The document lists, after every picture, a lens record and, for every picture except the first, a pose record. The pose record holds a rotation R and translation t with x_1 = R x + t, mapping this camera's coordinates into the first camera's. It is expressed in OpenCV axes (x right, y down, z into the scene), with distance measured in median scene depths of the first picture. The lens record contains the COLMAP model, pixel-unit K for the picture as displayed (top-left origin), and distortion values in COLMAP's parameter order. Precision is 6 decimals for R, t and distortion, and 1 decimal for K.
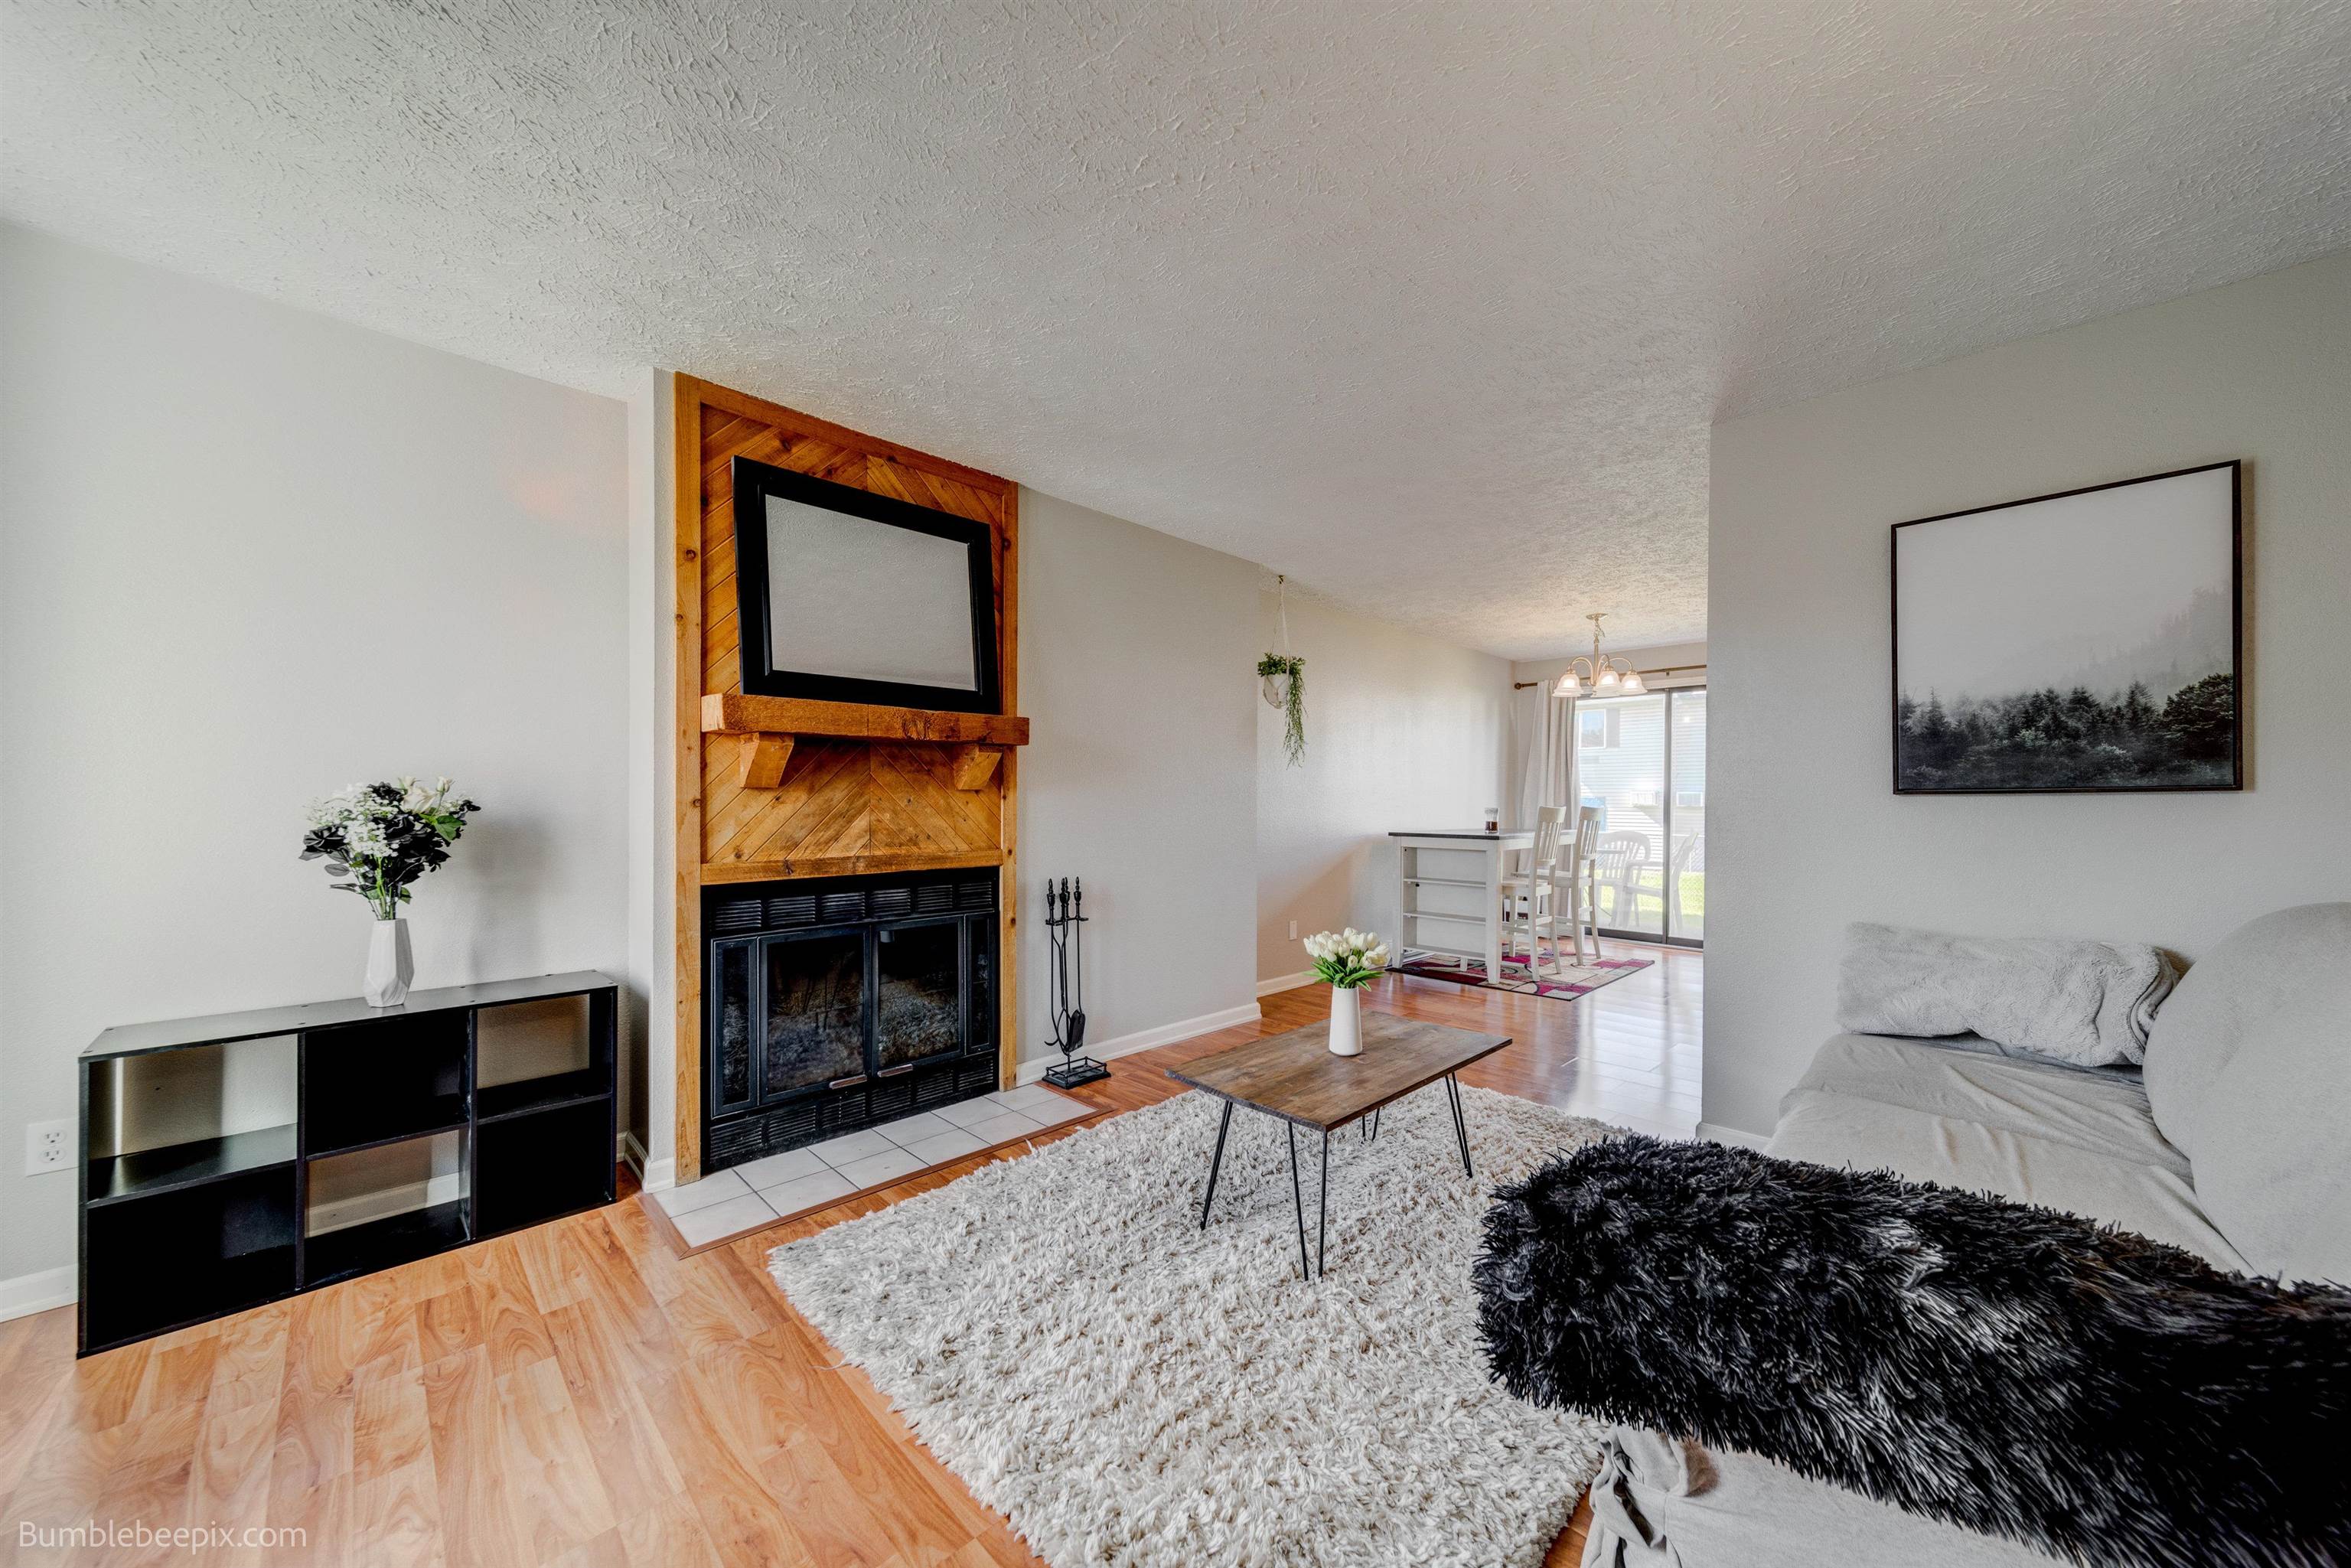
lens RADIAL K [[813.3, 0, 1195.2], [0, 813.3, 801.5], [0, 0, 1]] dist [0.004915, -0.000467]
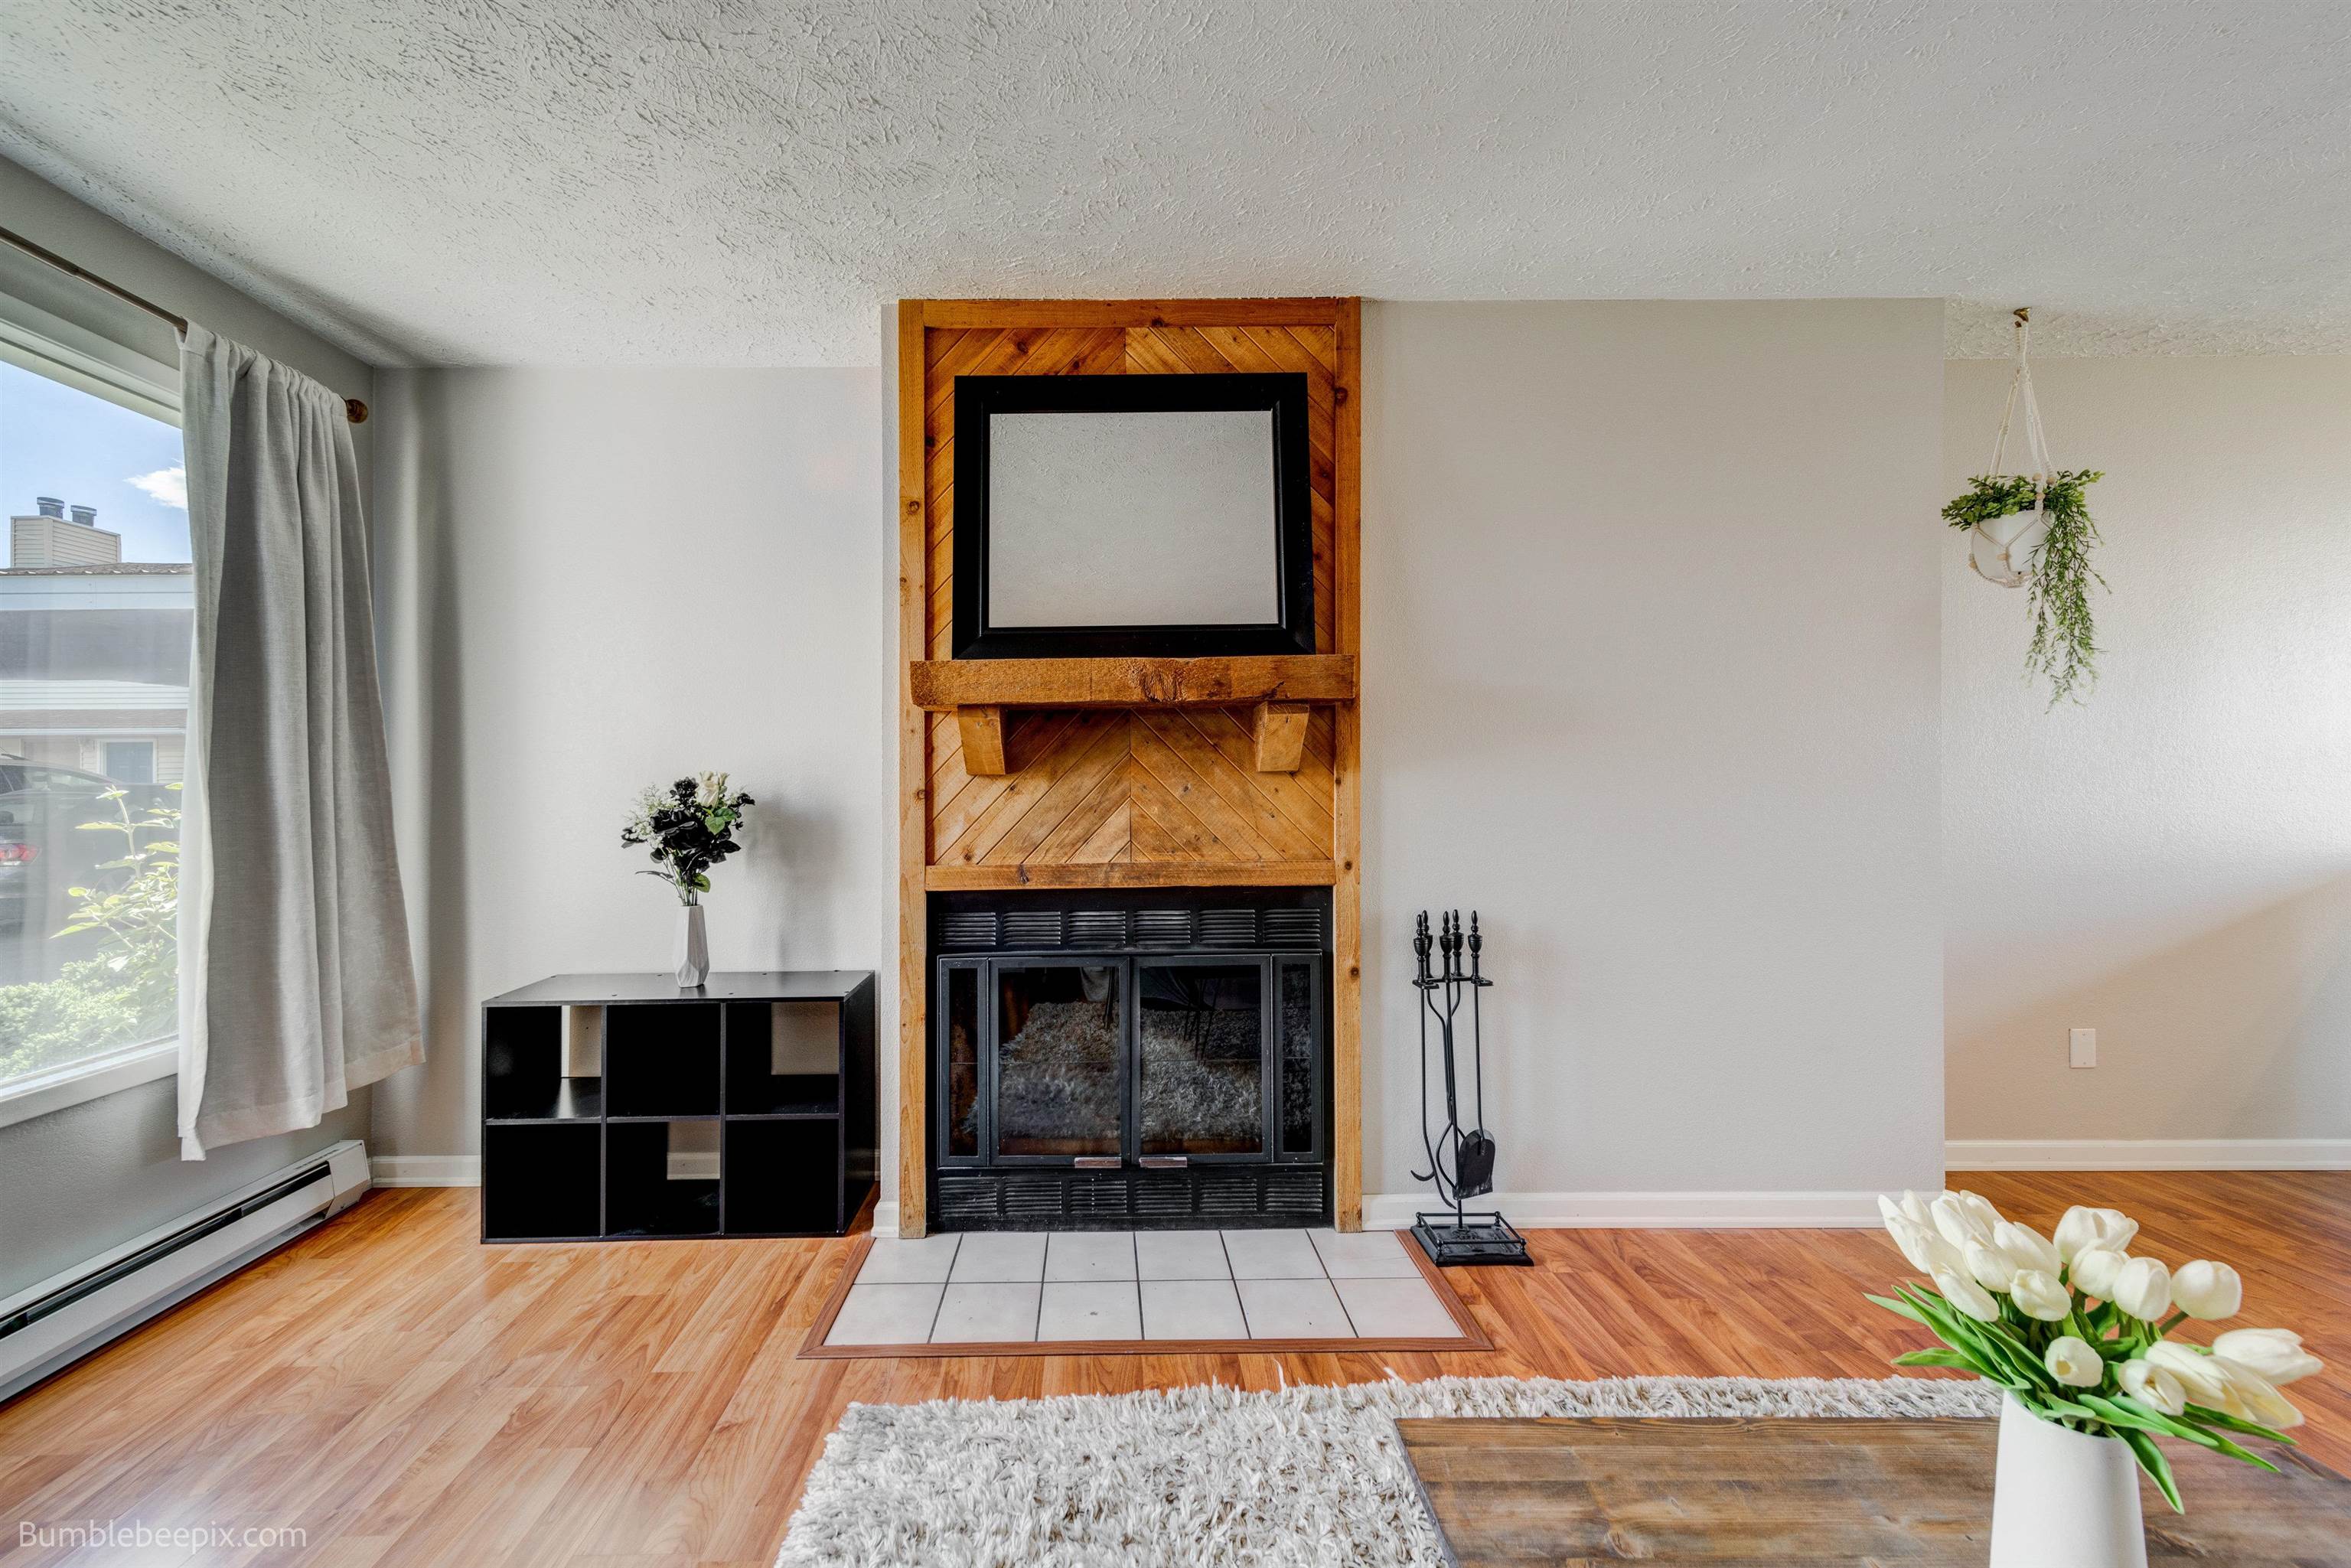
lens RADIAL K [[813.3, 0, 1160.4], [0, 813.3, 784.1], [0, 0, 1]] dist [0.004915, -0.000467]
pose [[0.703015, -0.009466, -0.711112, 0.156629], [0.011417, 0.999933, -0.002024, -0.004206], [0.711083, -0.006696, 0.703076, 0.520012]]
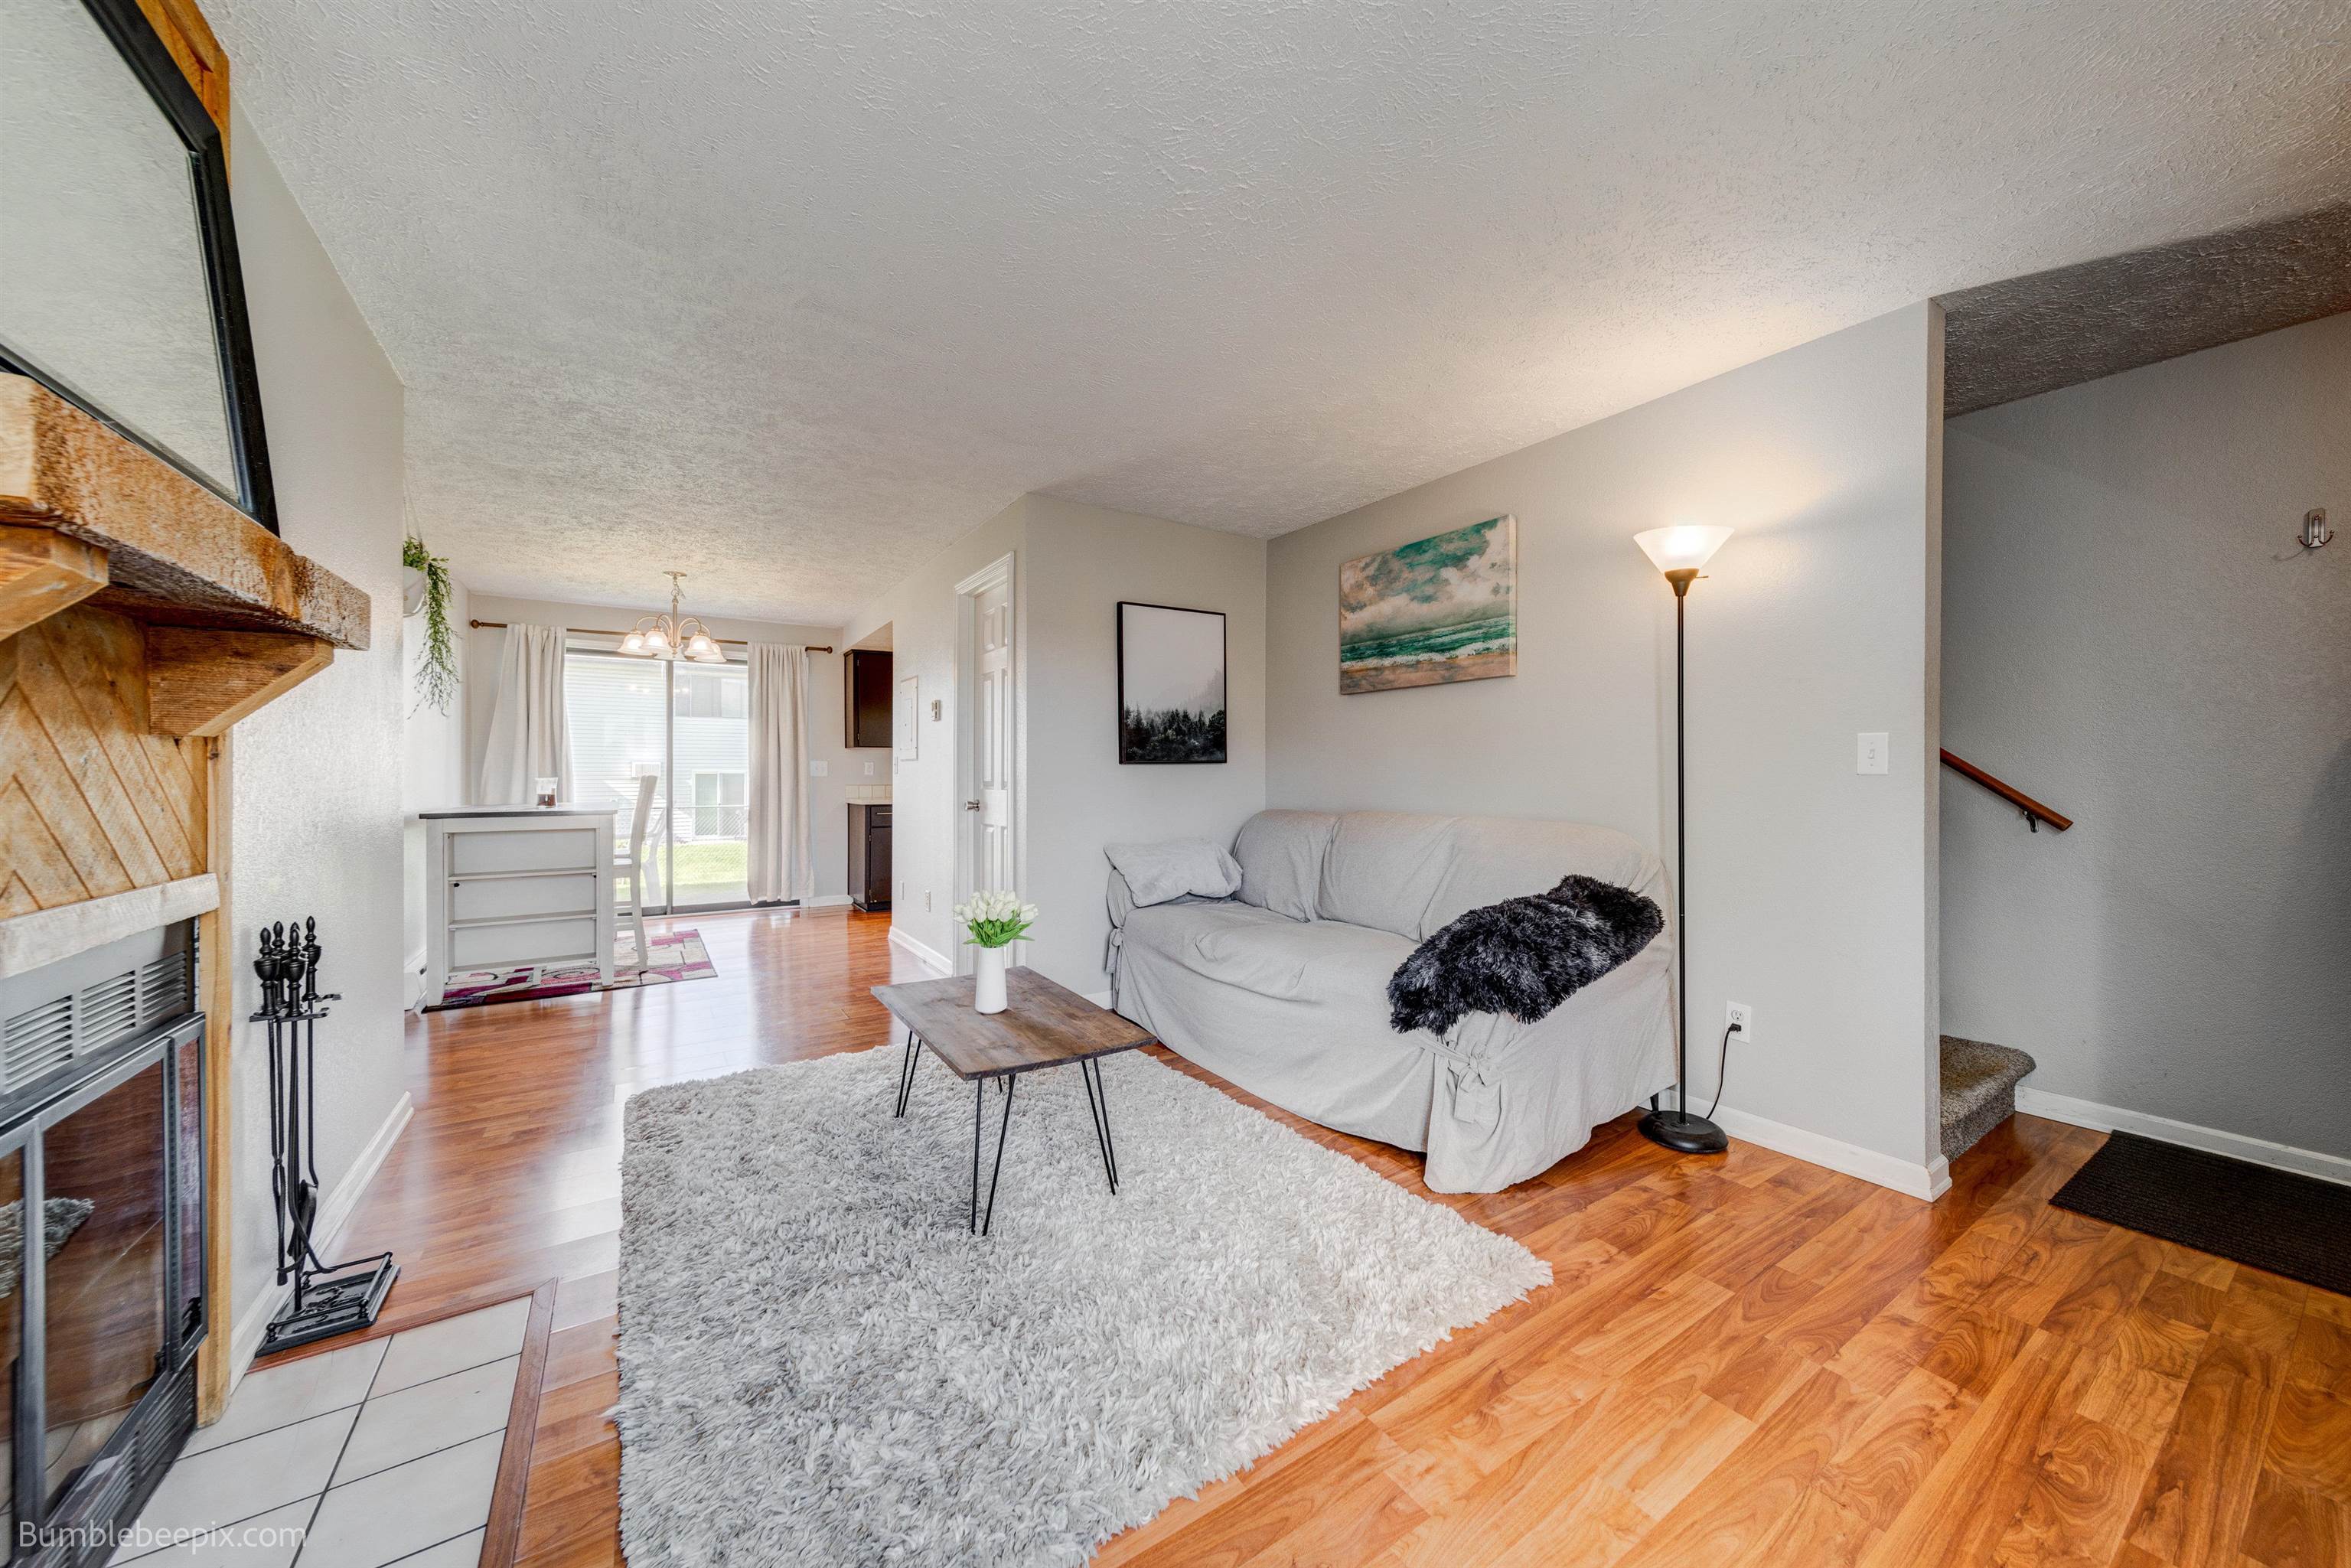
lens RADIAL K [[813.3, 0, 1183.0], [0, 813.3, 774.9], [0, 0, 1]] dist [0.004915, -0.000467]
pose [[0.216561, -0.005214, 0.976255, -0.660369], [0.002087, 0.999986, 0.004878, 0.005559], [-0.976267, 0.000981, 0.216569, 0.467251]]
